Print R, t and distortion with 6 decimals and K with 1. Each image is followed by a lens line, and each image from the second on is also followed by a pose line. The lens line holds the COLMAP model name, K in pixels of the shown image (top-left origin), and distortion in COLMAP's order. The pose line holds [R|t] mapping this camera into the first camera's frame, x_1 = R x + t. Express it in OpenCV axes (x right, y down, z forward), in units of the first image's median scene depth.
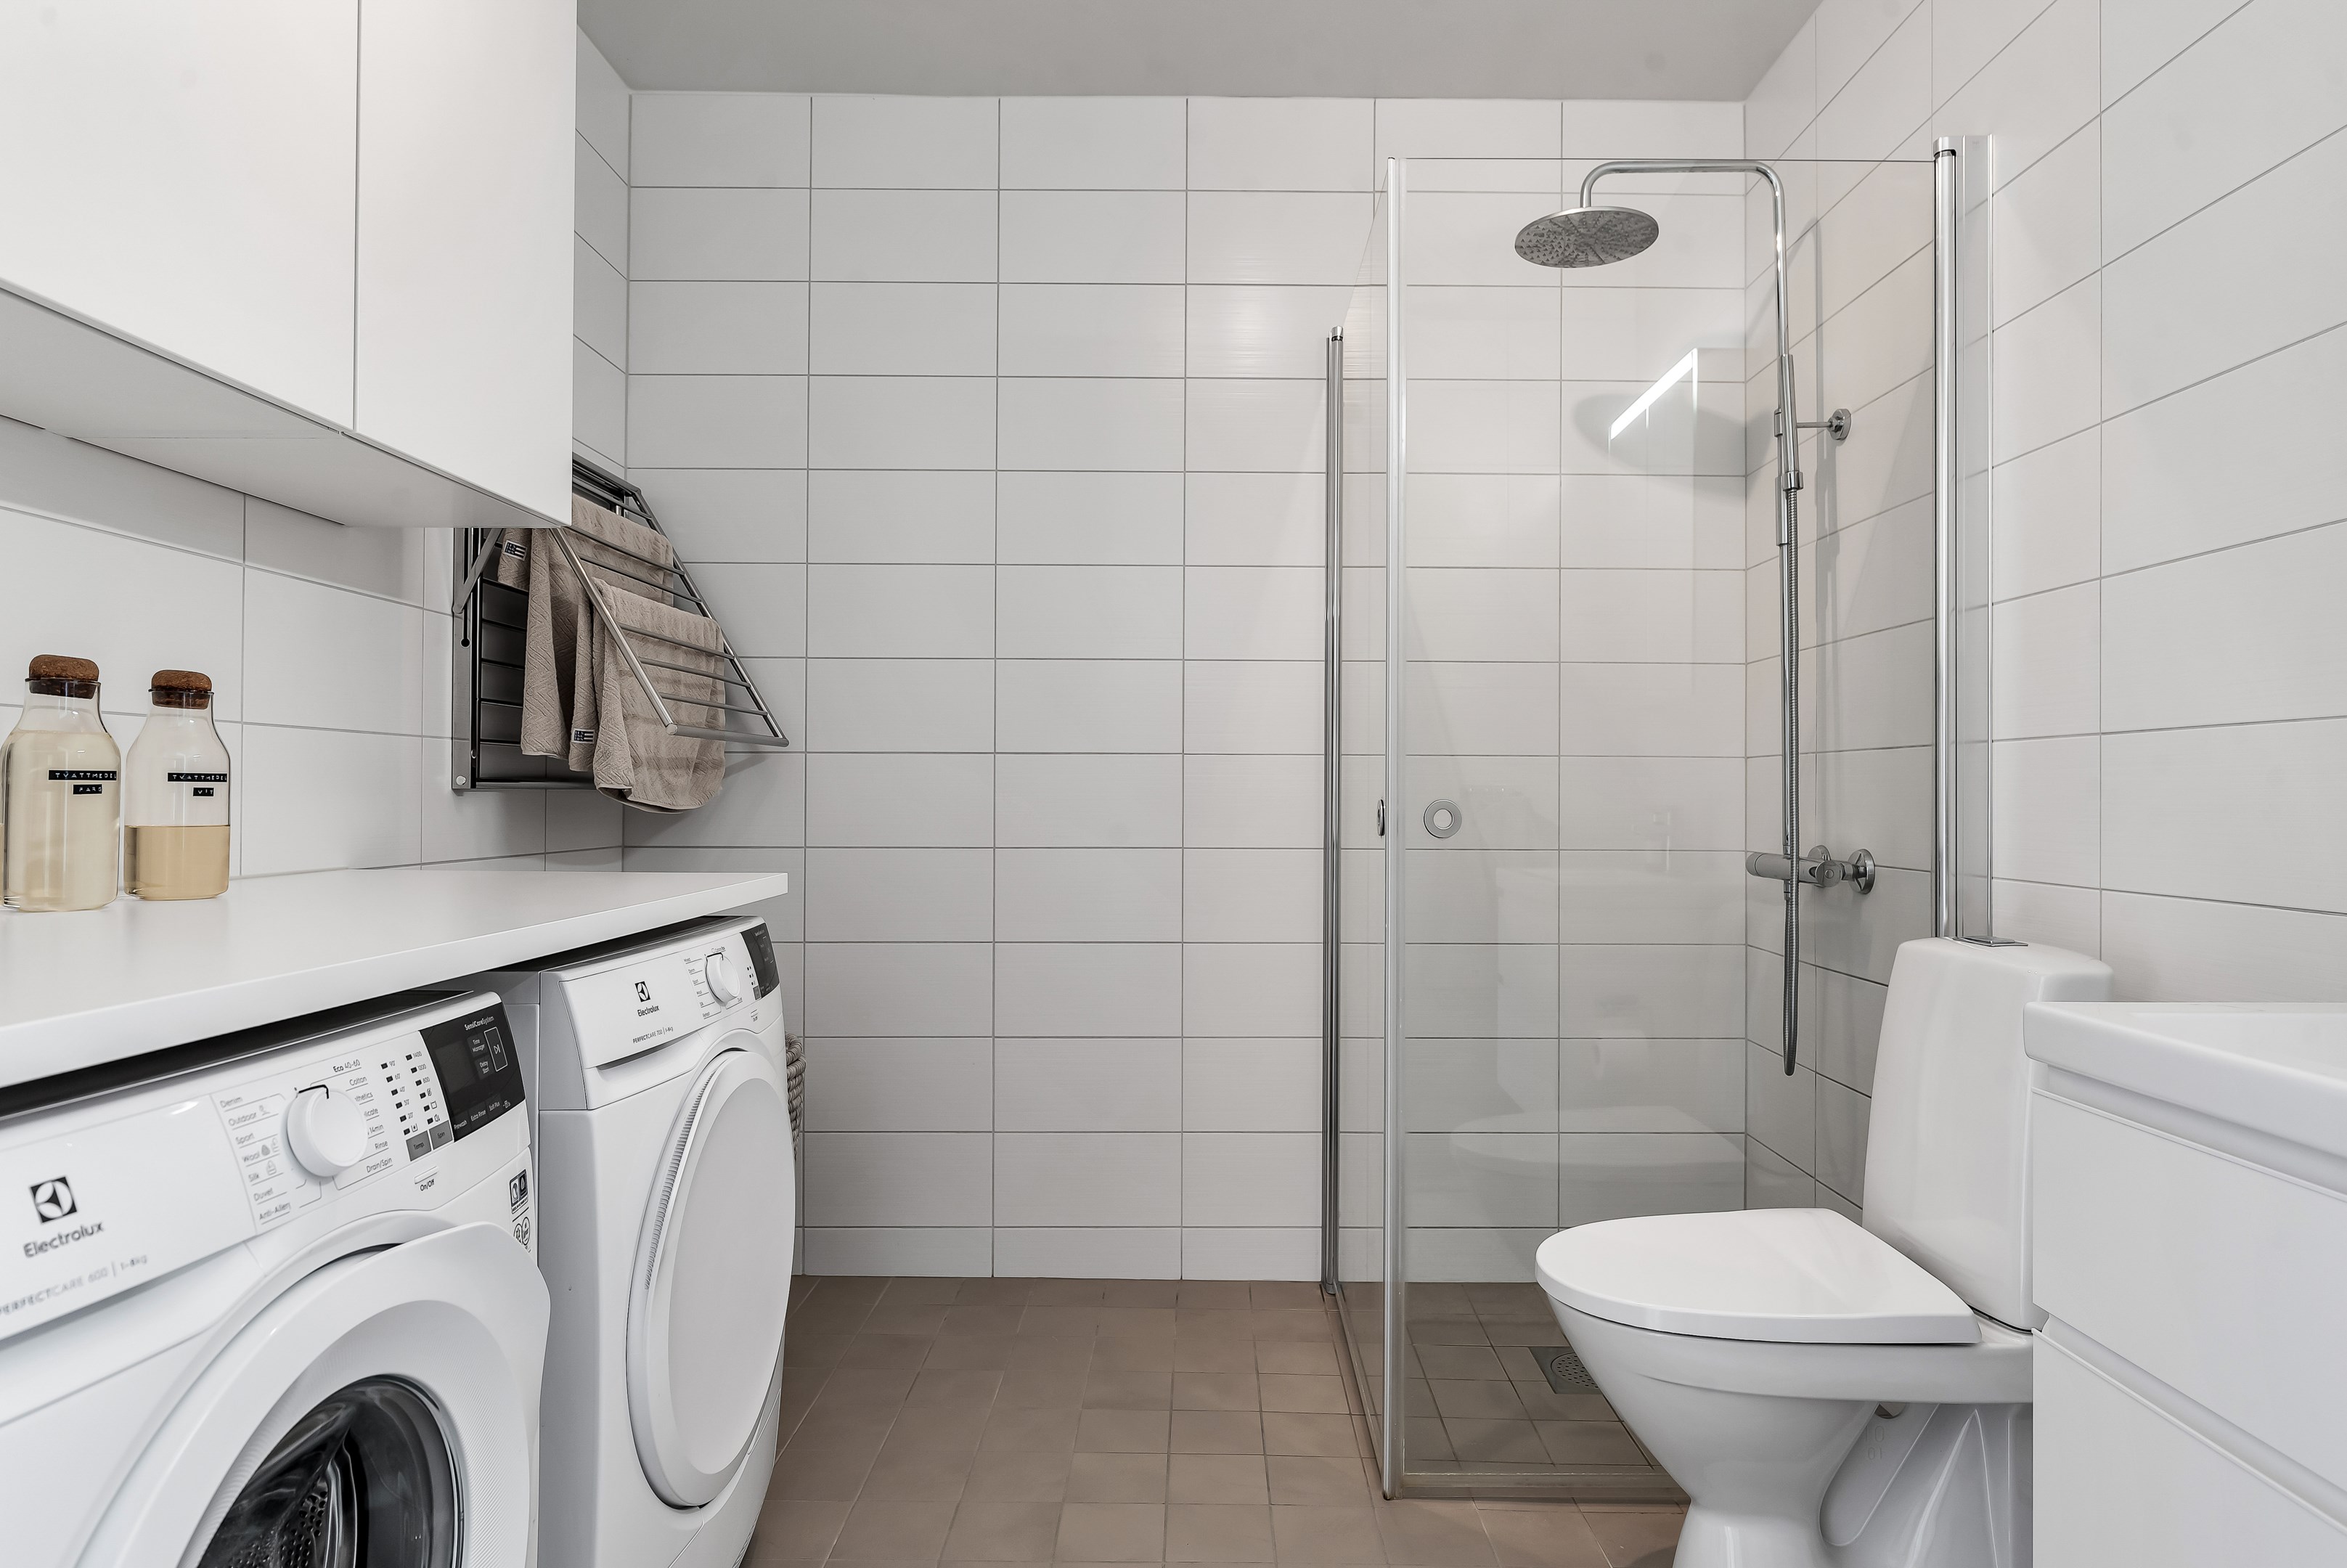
lens RADIAL K [[1237.3, 0, 1175.6], [0, 1237.3, 785.9], [0, 0, 1]] dist [0.003164, 0.001723]
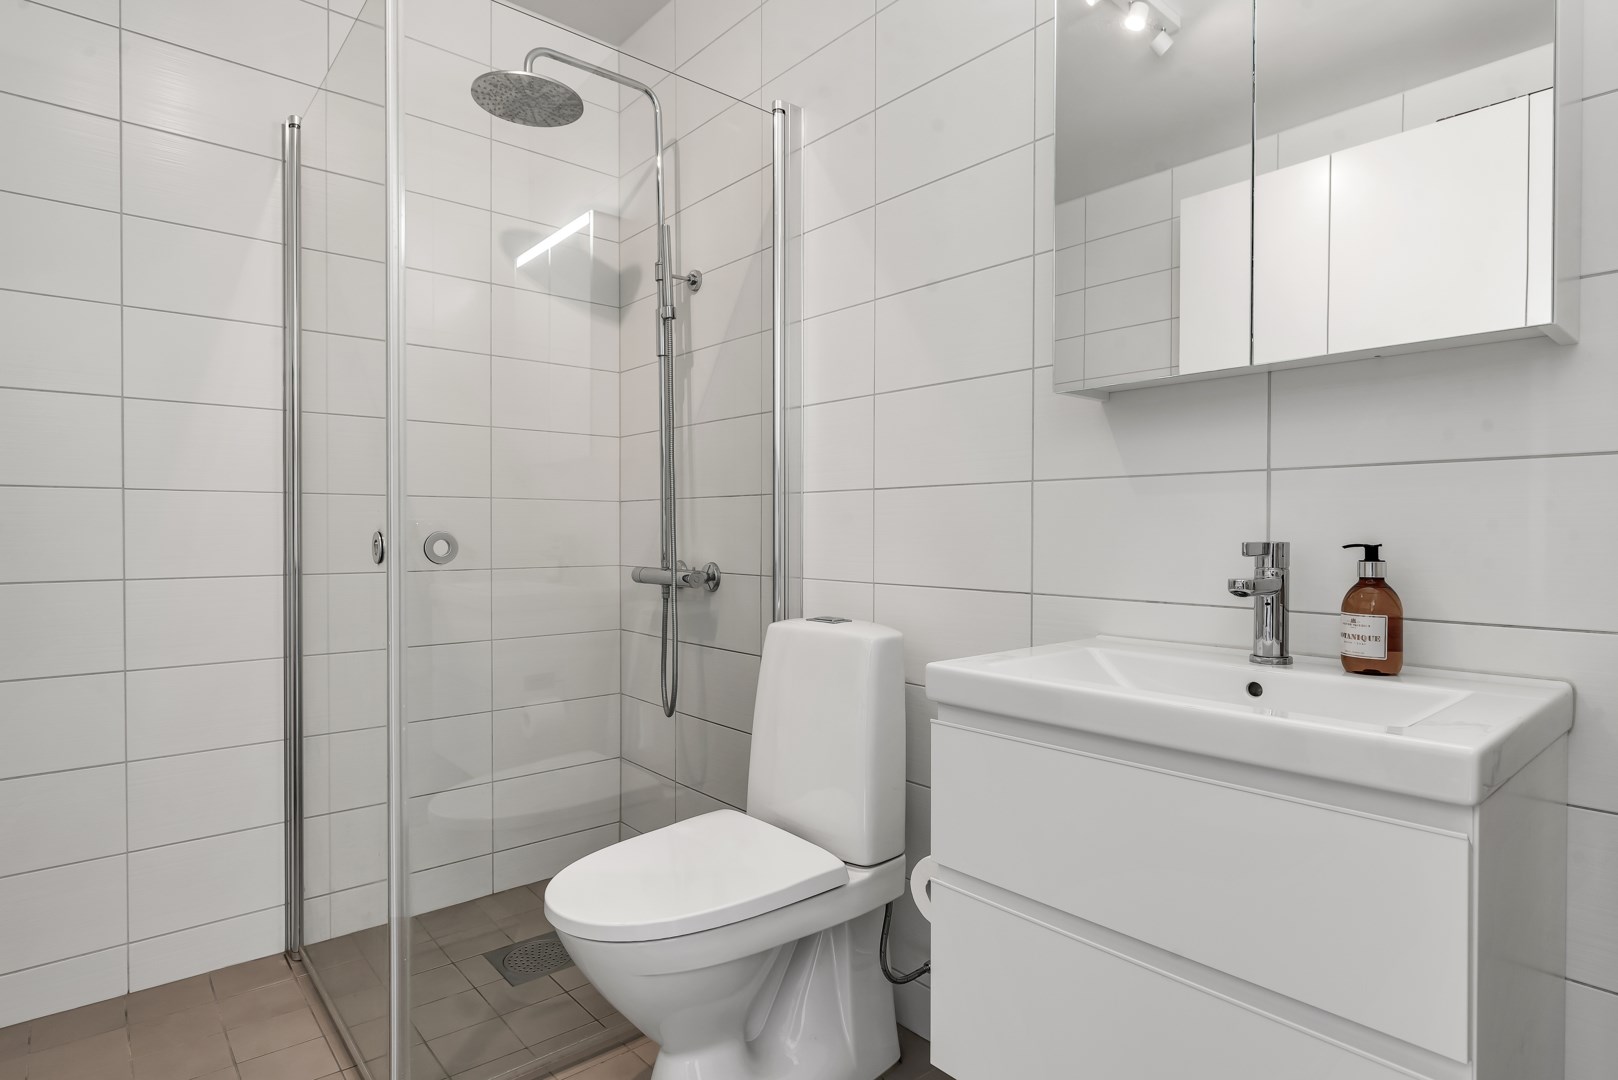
lens RADIAL K [[853.0, 0, 806.8], [0, 853.0, 539.3], [0, 0, 1]] dist [0.003164, 0.001723]
pose [[0.759705, -0.009909, 0.650192, -0.036022], [-0.003528, 0.999806, 0.019359, 0.001799], [-0.650258, -0.017001, 0.759523, 0.119155]]
